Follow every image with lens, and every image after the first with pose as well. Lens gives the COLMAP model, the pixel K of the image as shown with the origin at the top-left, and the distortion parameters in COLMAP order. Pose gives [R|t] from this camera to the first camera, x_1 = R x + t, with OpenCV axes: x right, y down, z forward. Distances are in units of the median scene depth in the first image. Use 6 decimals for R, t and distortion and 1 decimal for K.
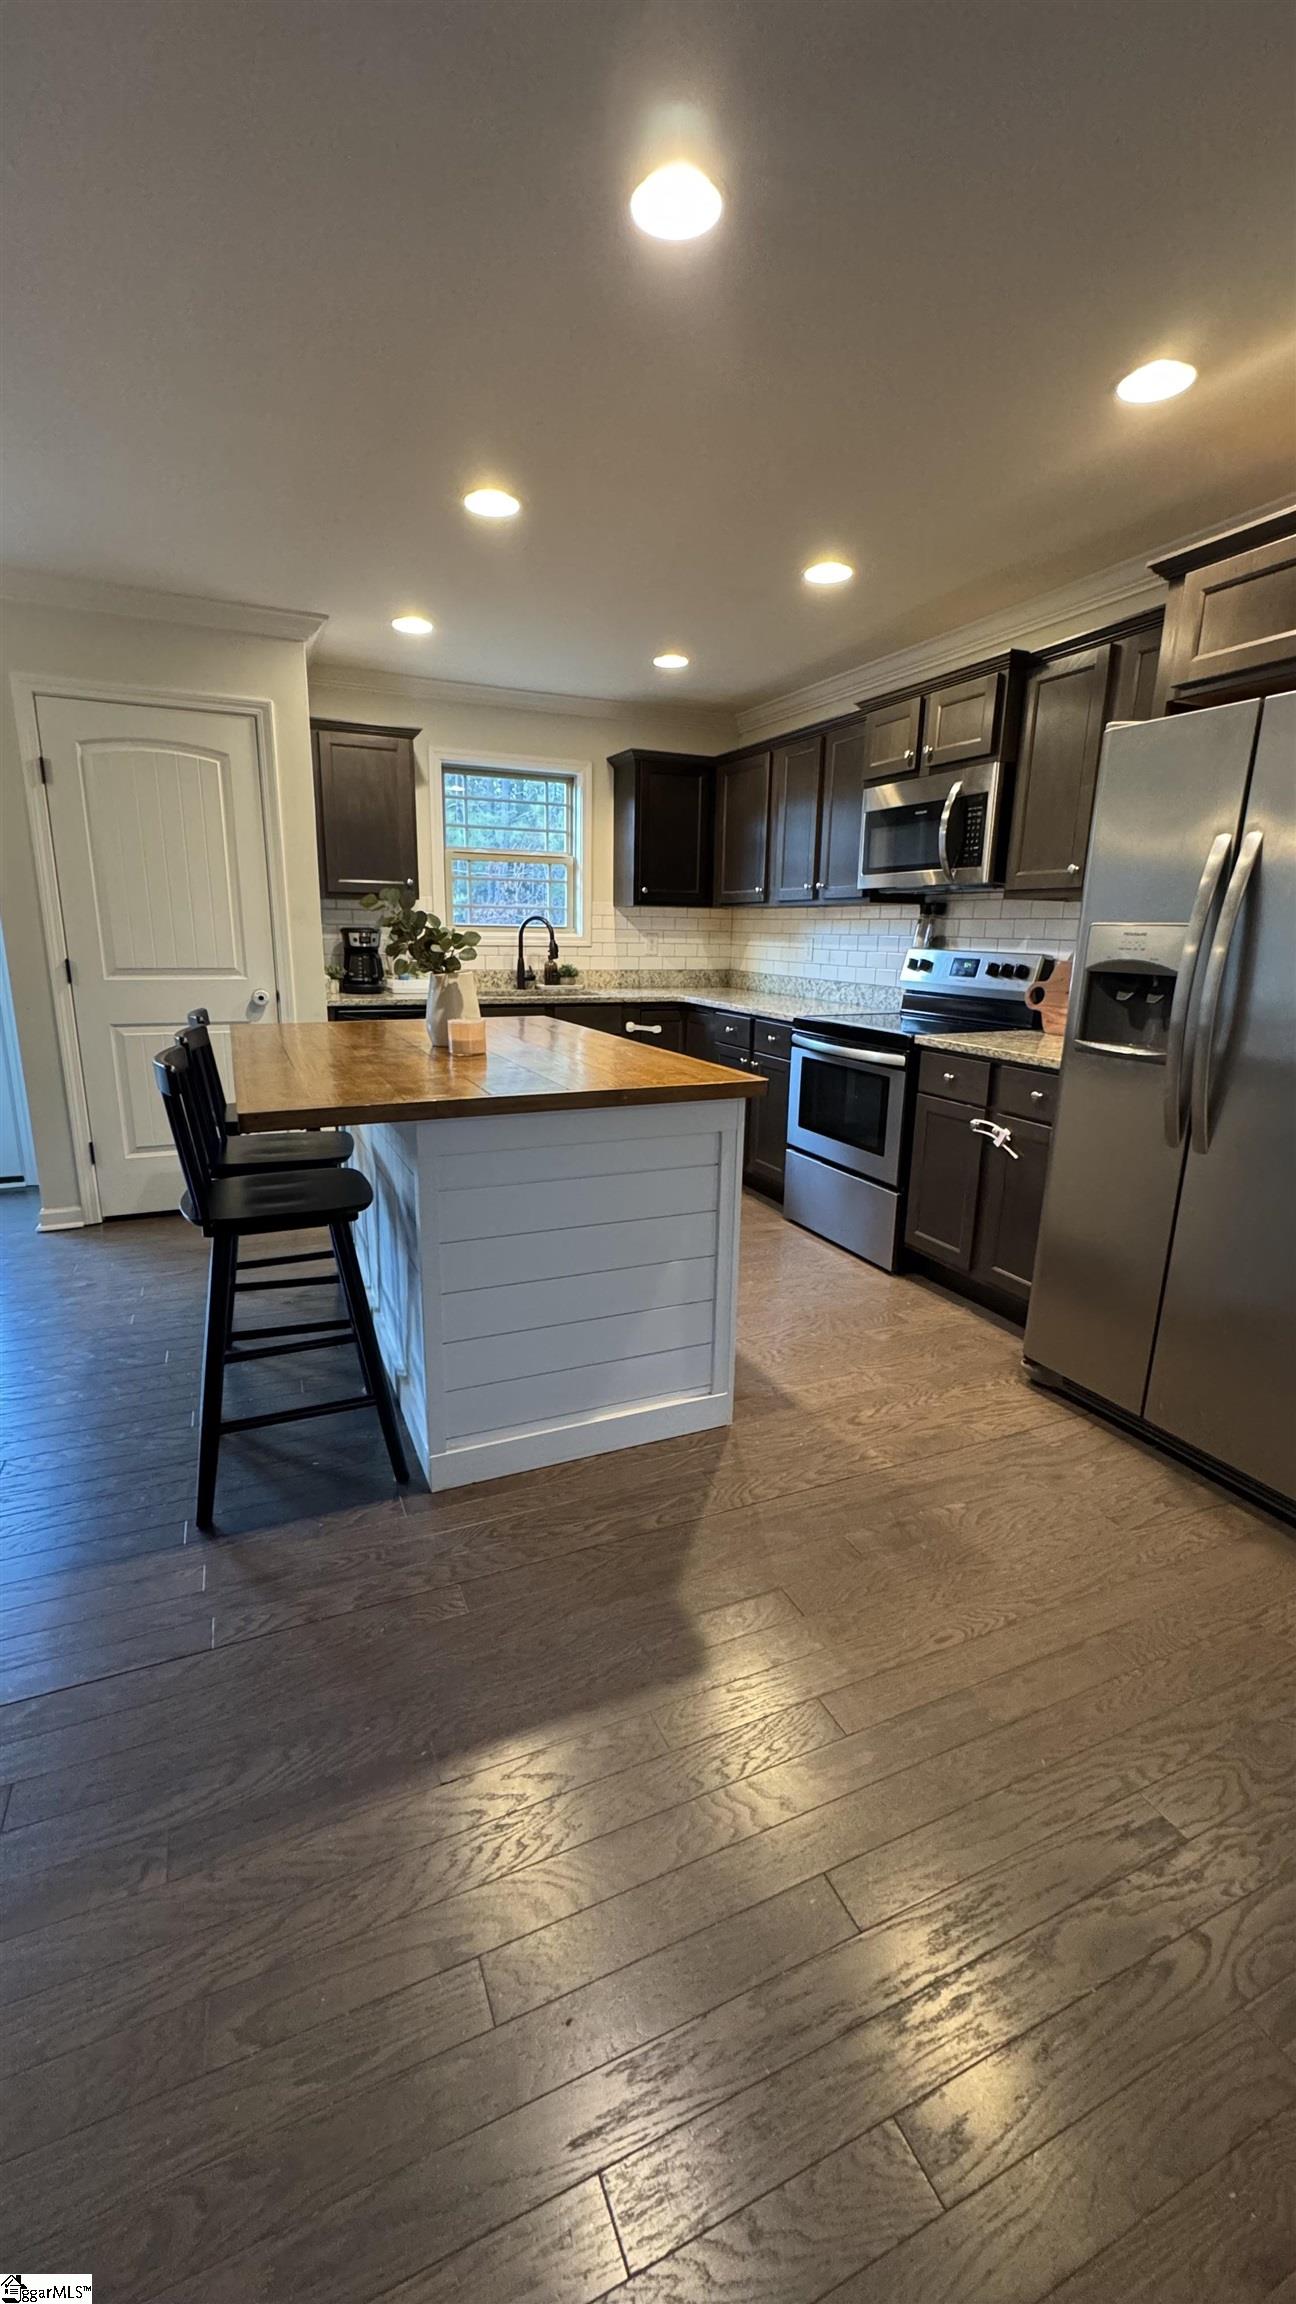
lens RADIAL K [[919.7, 0, 644.4], [0, 919.7, 1147.4], [0, 0, 1]] dist [-0.000969, -0.000374]
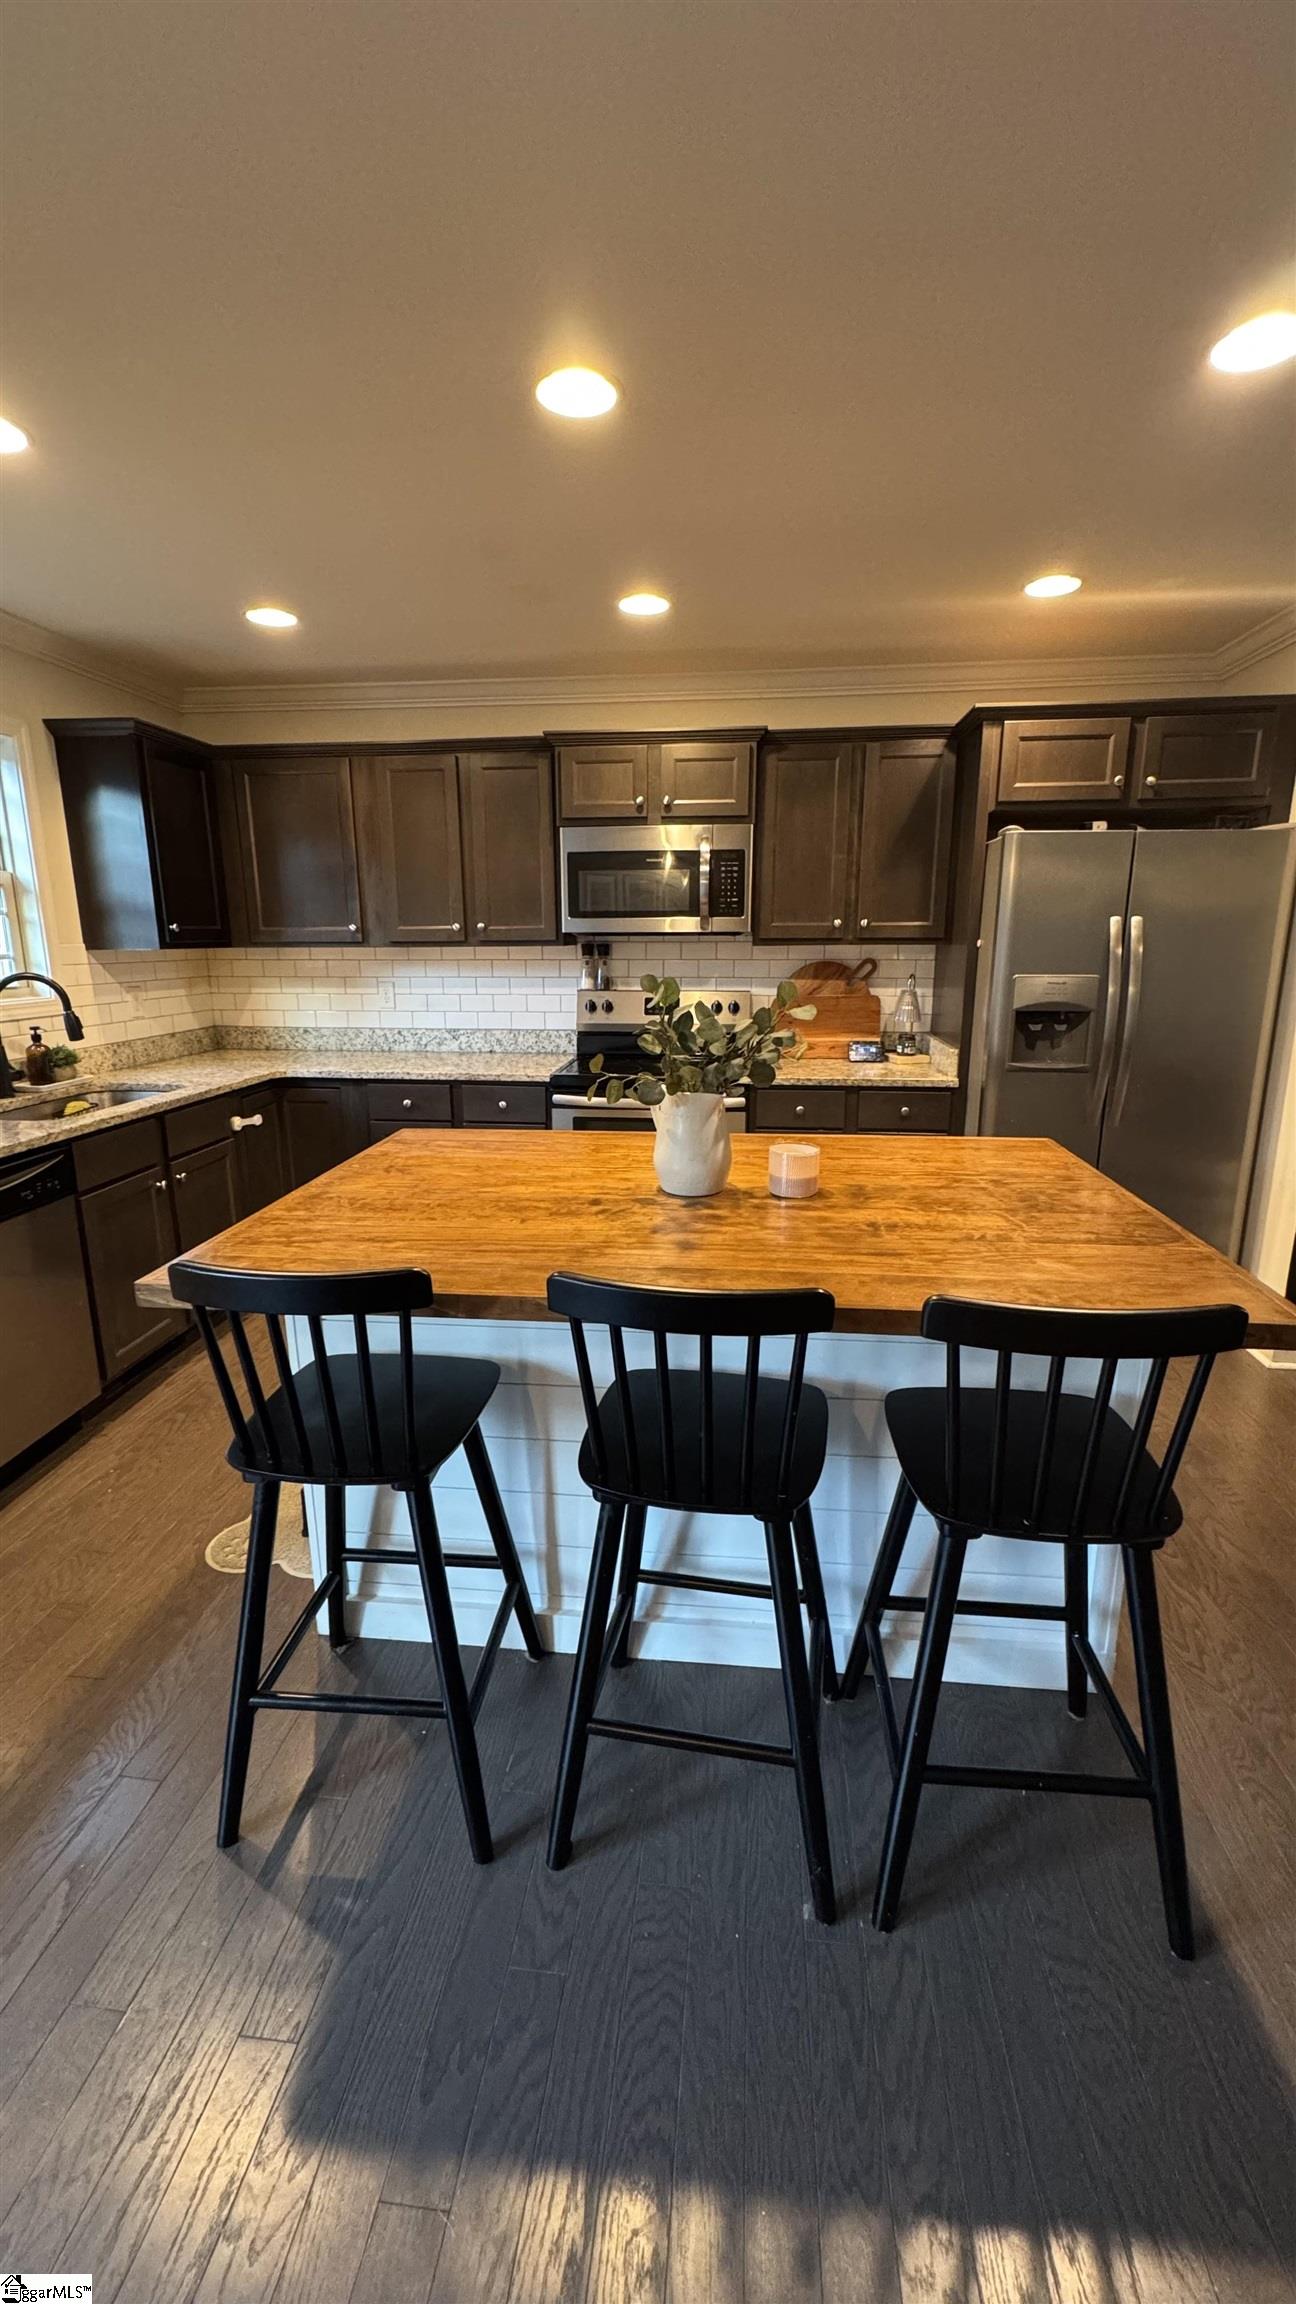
lens RADIAL K [[919.7, 0, 643.6], [0, 919.7, 1149.2], [0, 0, 1]] dist [-0.000969, -0.000374]
pose [[0.500970, -0.213844, 0.838630, -0.572269], [0.212040, 0.969788, 0.120623, -0.165531], [-0.839087, 0.117395, 0.531179, 0.467279]]
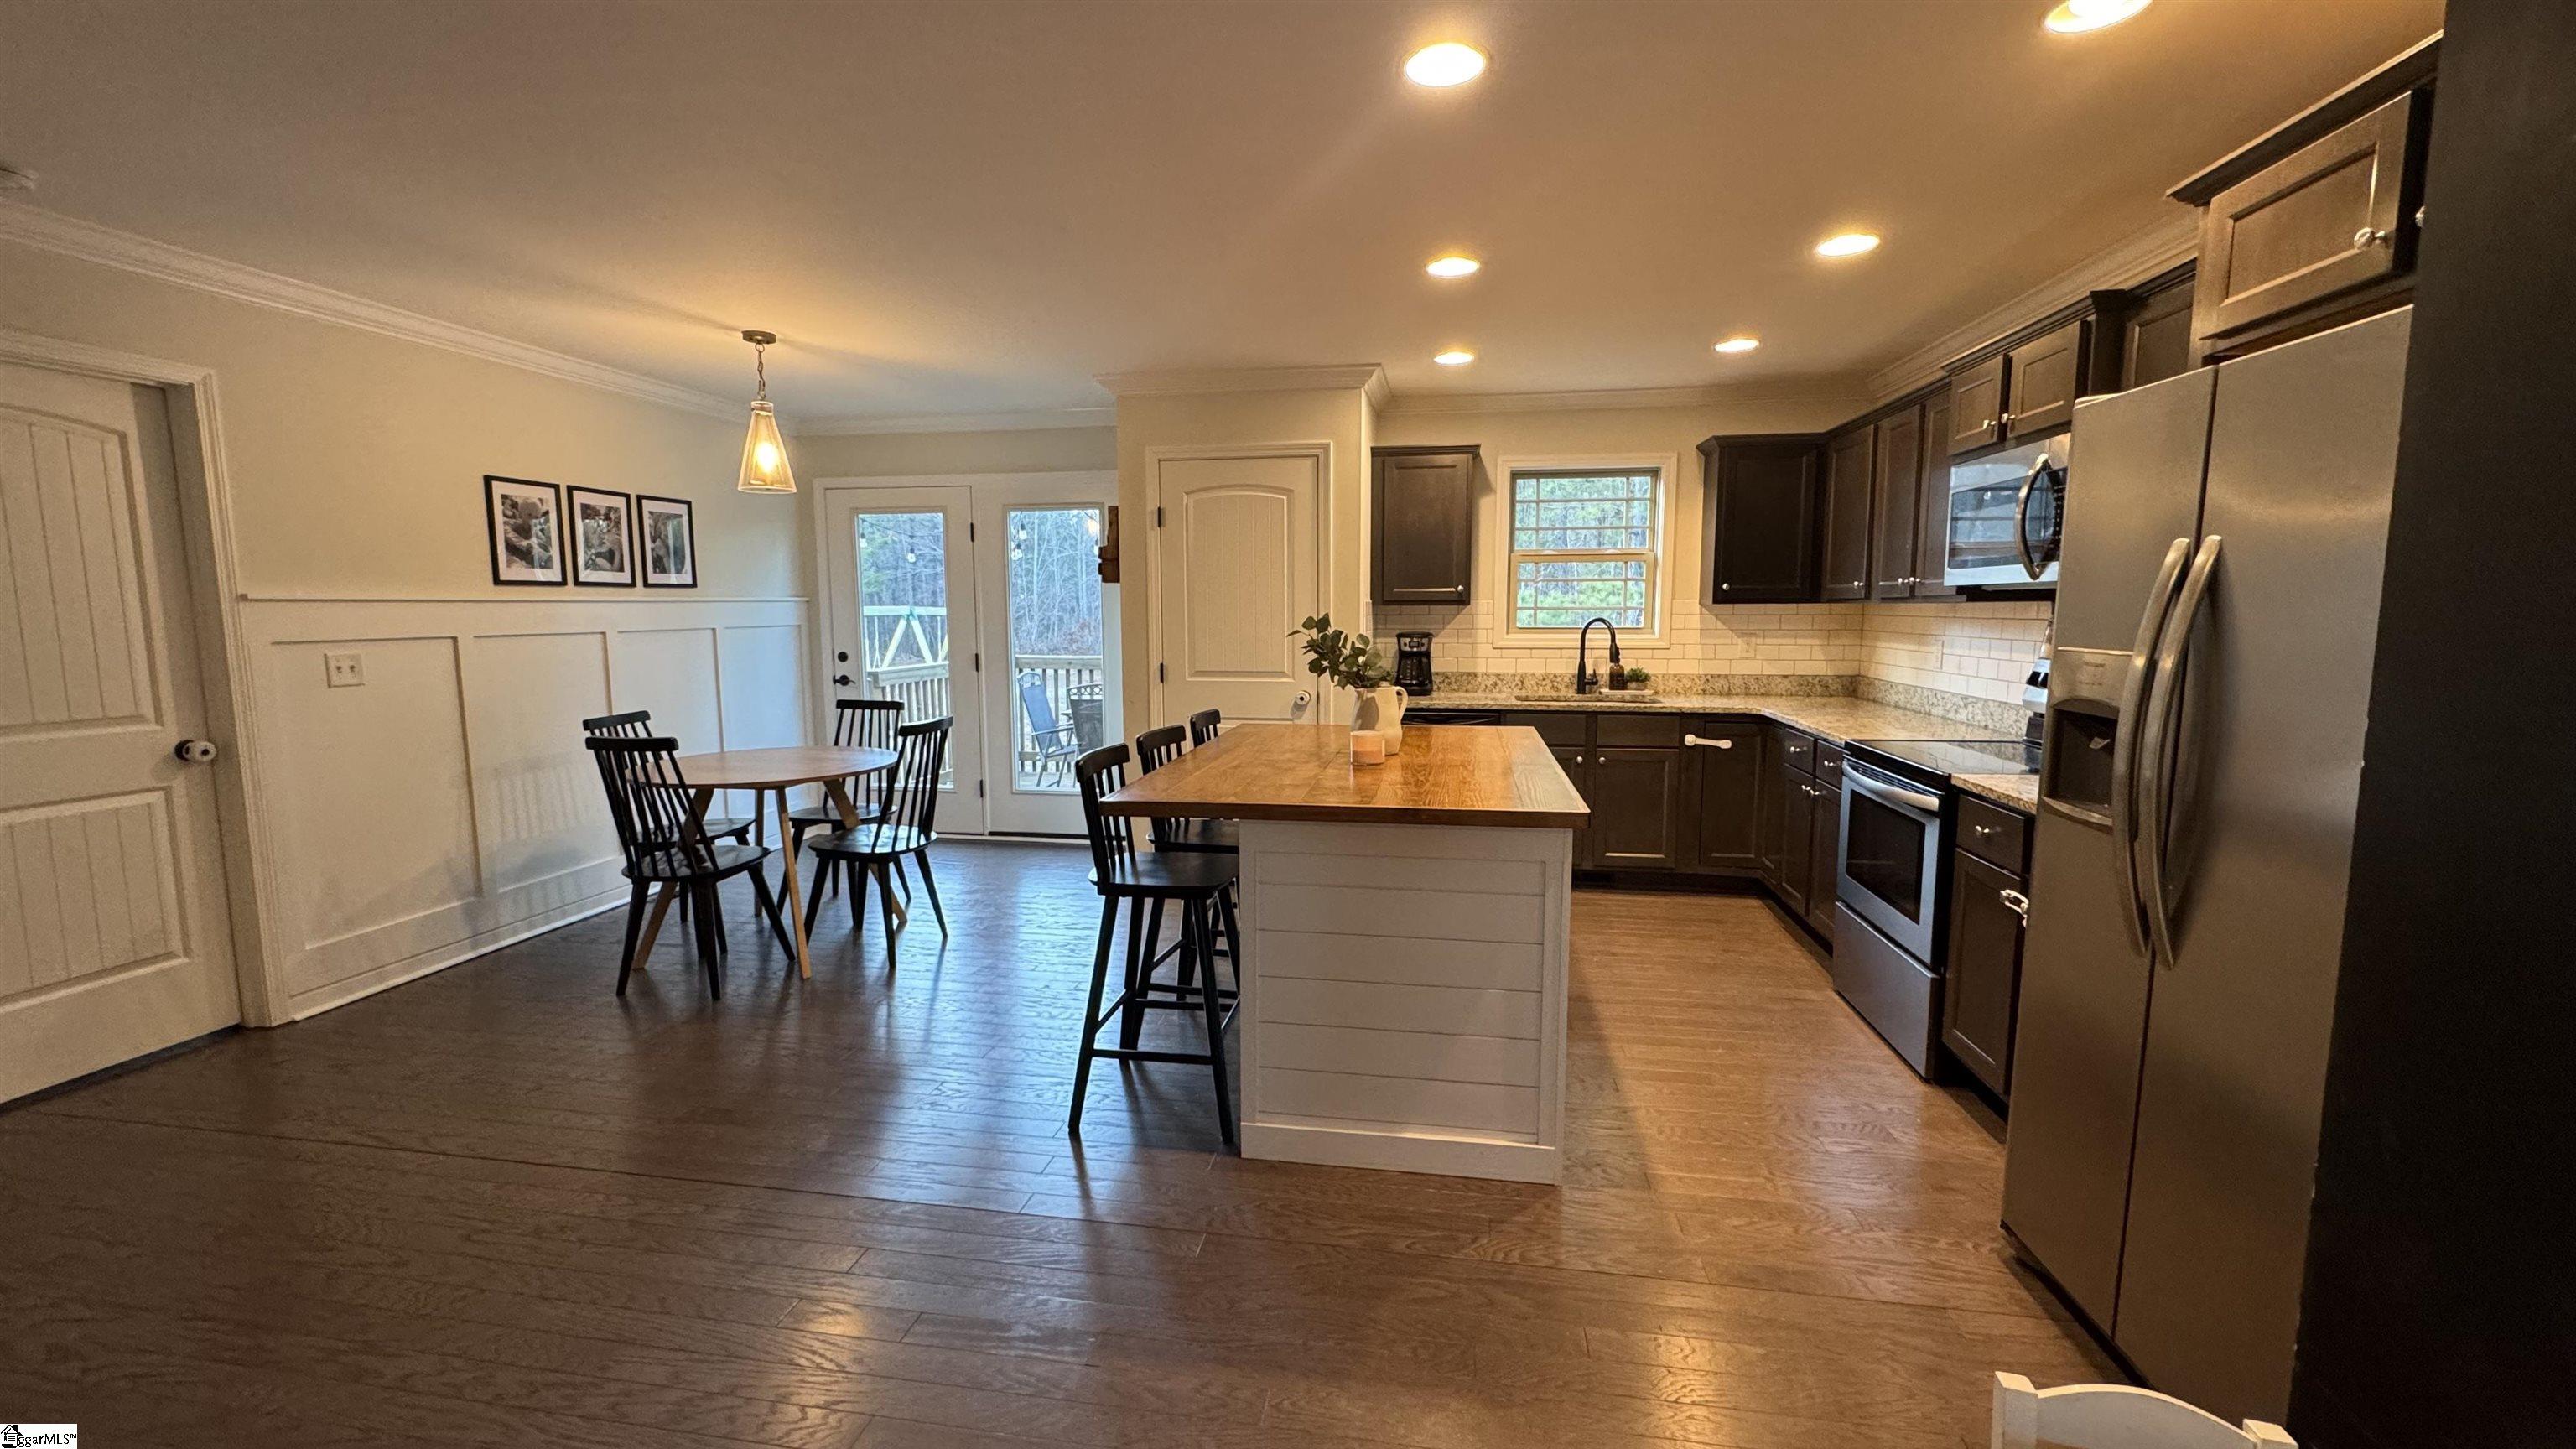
lens RADIAL K [[1028.3, 0, 1282.0], [0, 1028.3, 720.6], [0, 0, 1]] dist [-0.000969, -0.000374]
pose [[0.832648, 0.040640, -0.552310, 0.255351], [-0.110483, 0.989446, -0.093755, -0.017938], [0.542671, 0.139085, 0.828350, -0.036904]]
